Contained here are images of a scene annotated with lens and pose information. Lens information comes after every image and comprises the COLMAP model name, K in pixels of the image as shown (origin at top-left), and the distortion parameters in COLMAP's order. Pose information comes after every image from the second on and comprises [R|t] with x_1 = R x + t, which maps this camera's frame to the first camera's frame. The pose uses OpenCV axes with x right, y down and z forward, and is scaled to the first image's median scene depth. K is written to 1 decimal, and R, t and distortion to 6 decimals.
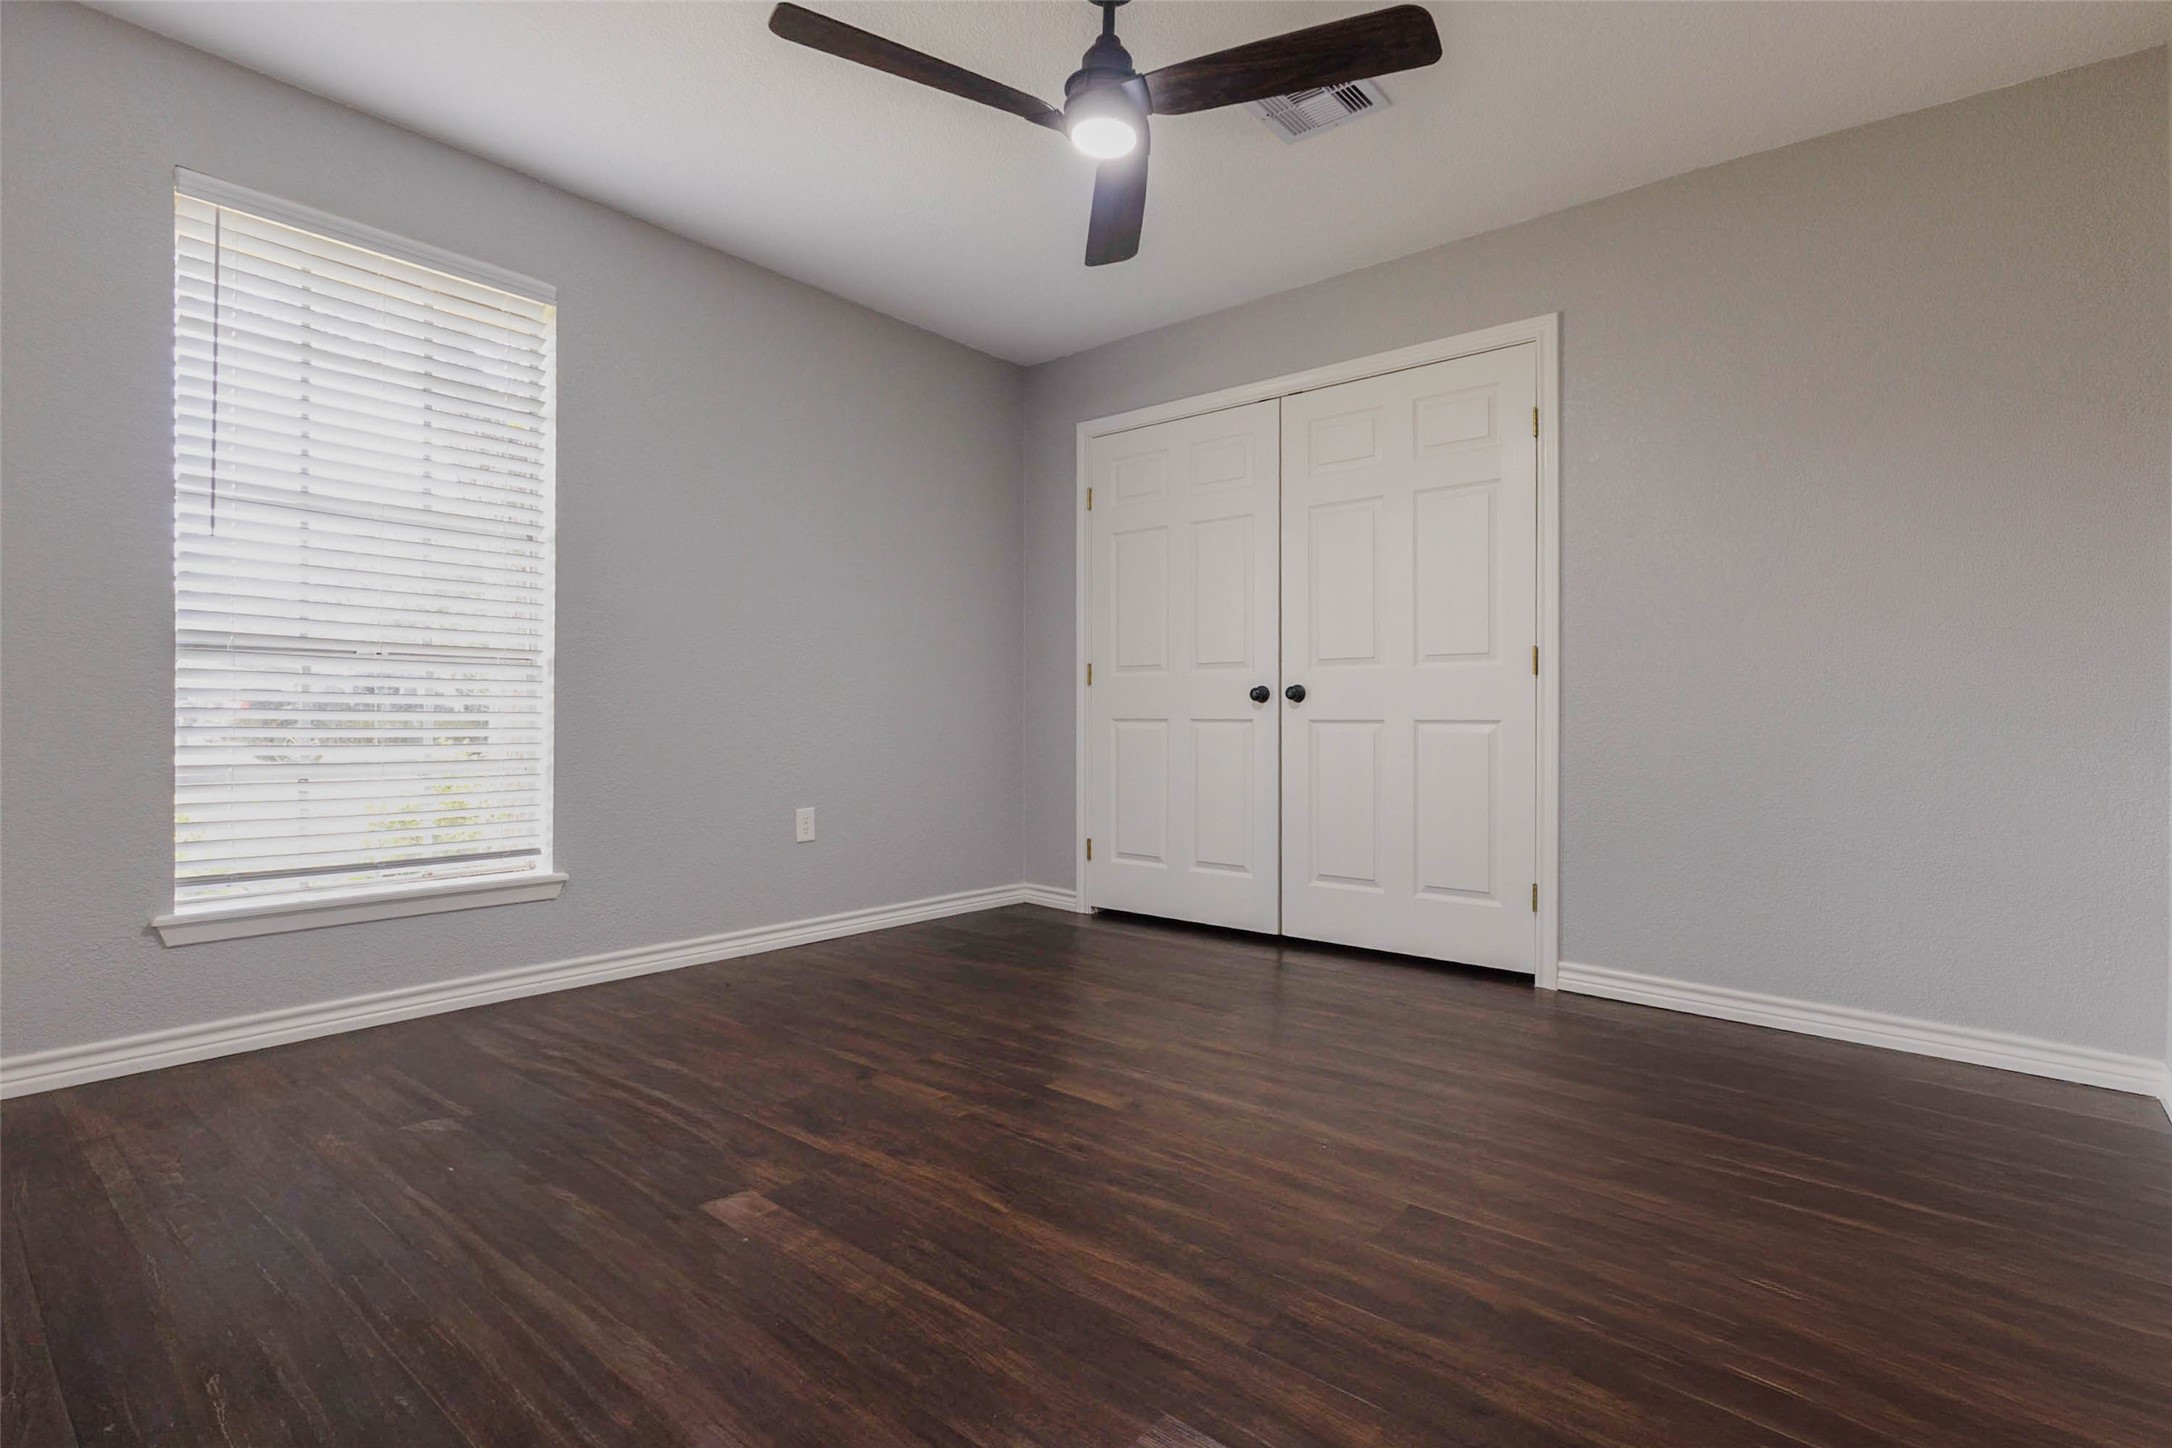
lens RADIAL K [[1065.0, 0, 1086.0], [0, 1065.0, 724.0], [0, 0, 1]] dist [-0.000289, 0.000048]
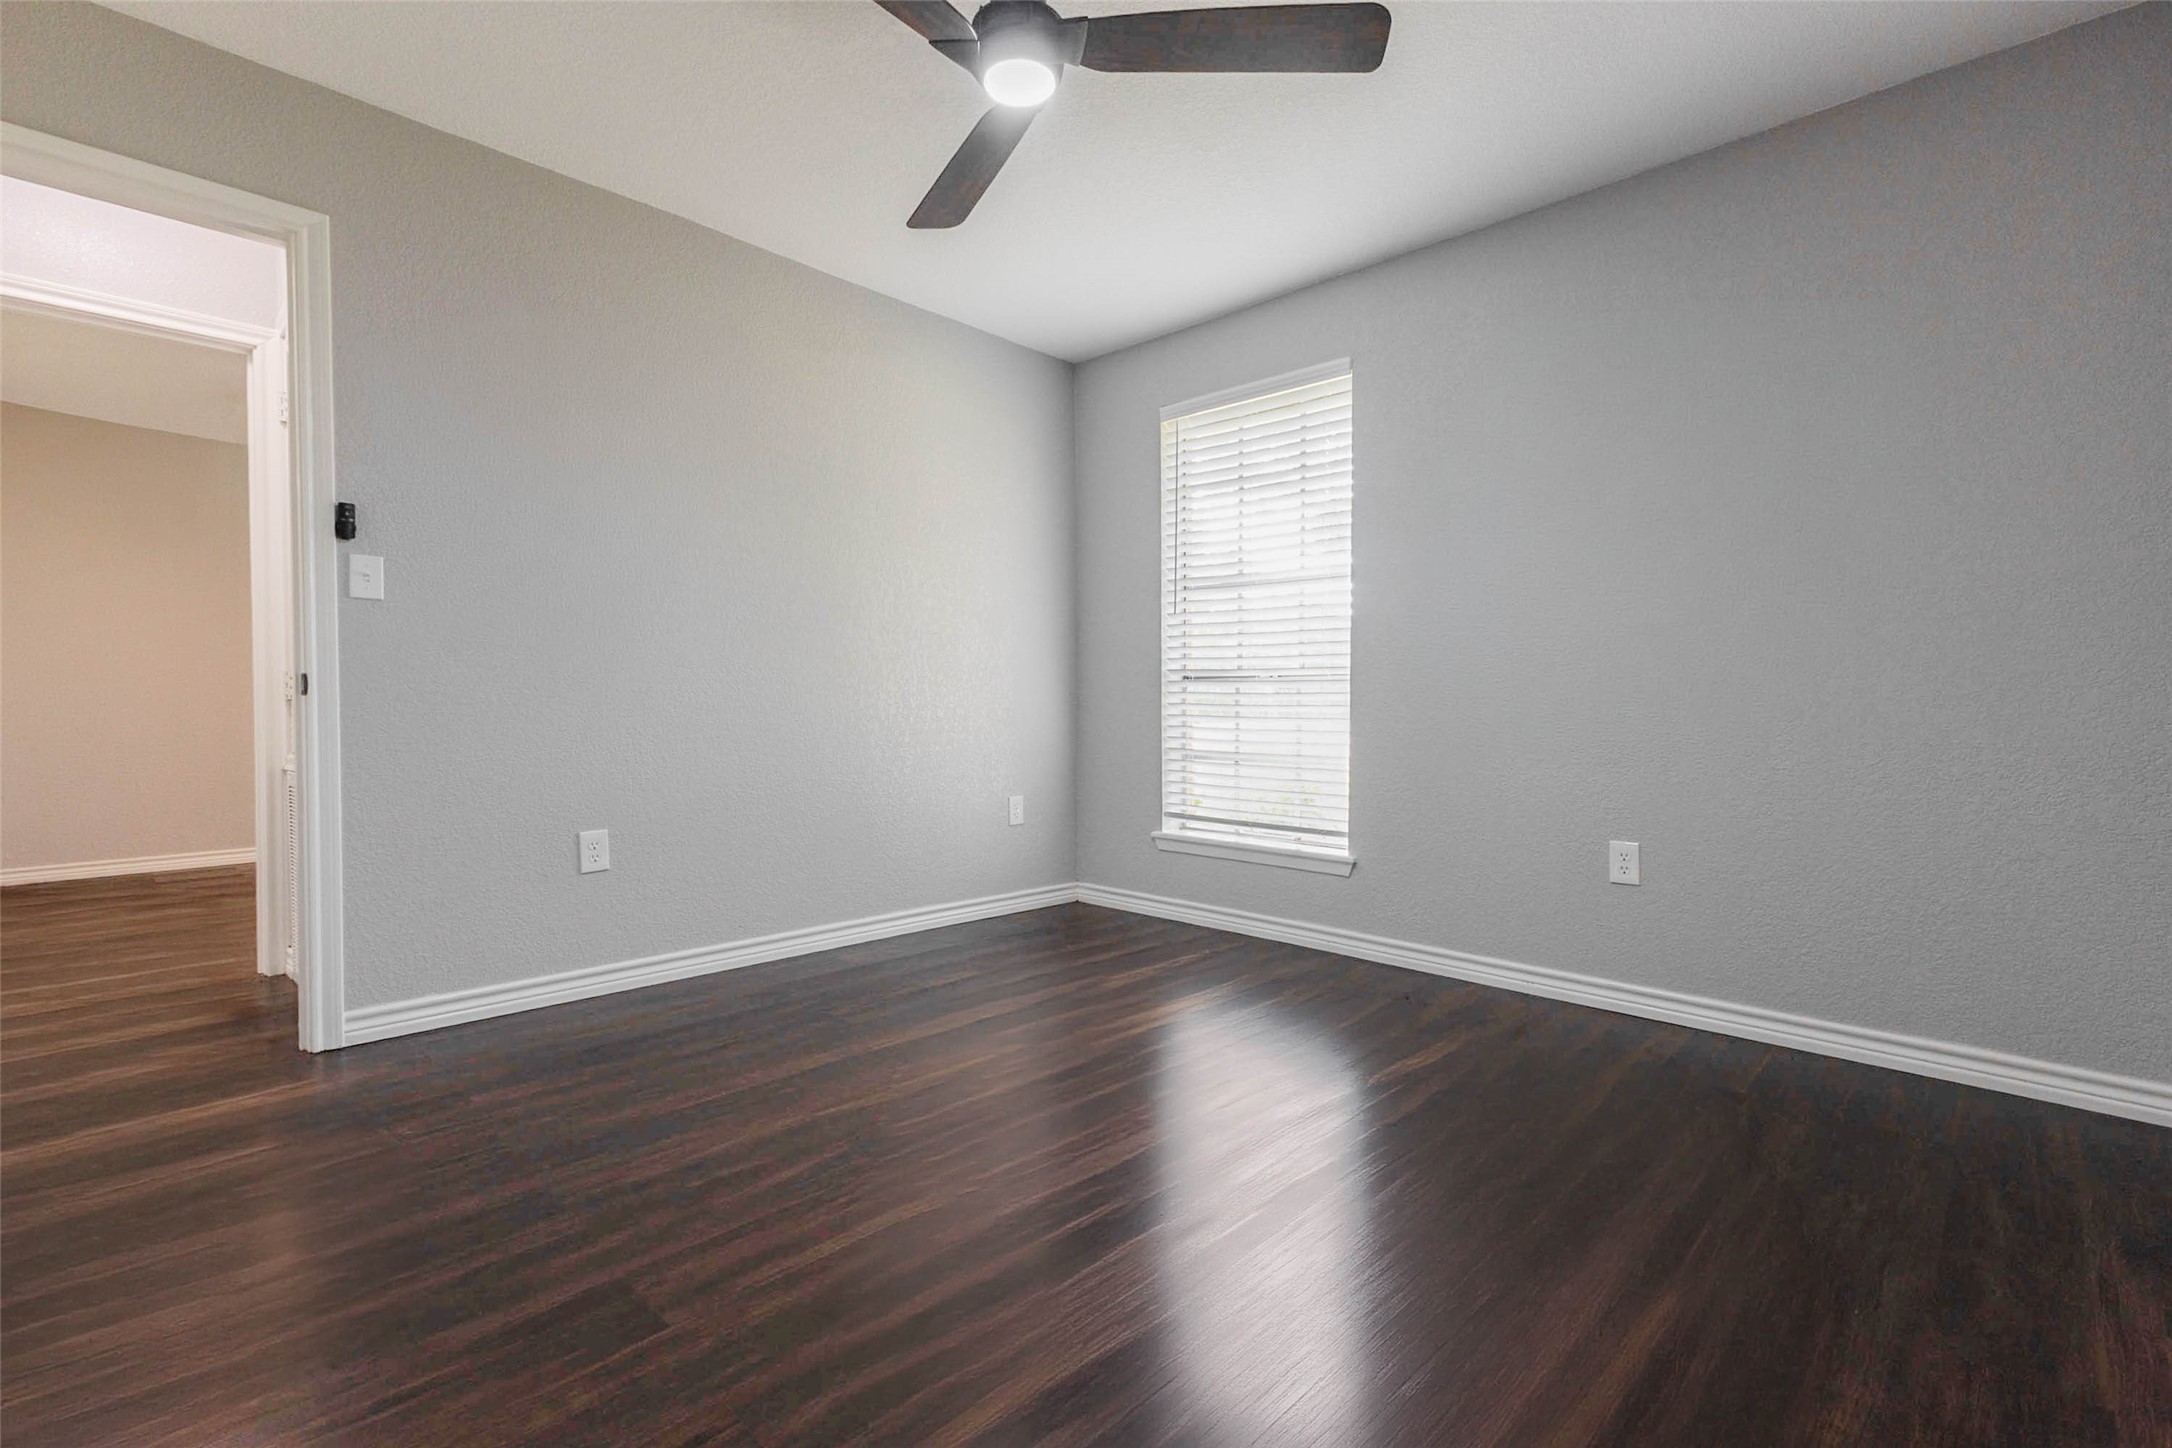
lens RADIAL K [[951.3, 0, 1078.0], [0, 951.3, 727.7], [0, 0, 1]] dist [0.001865, 0.000238]
pose [[-0.088509, 0.009524, -0.996030, 0.650292], [-0.017083, 0.999793, 0.011078, -0.008273], [0.995929, 0.017995, -0.088328, 0.897546]]
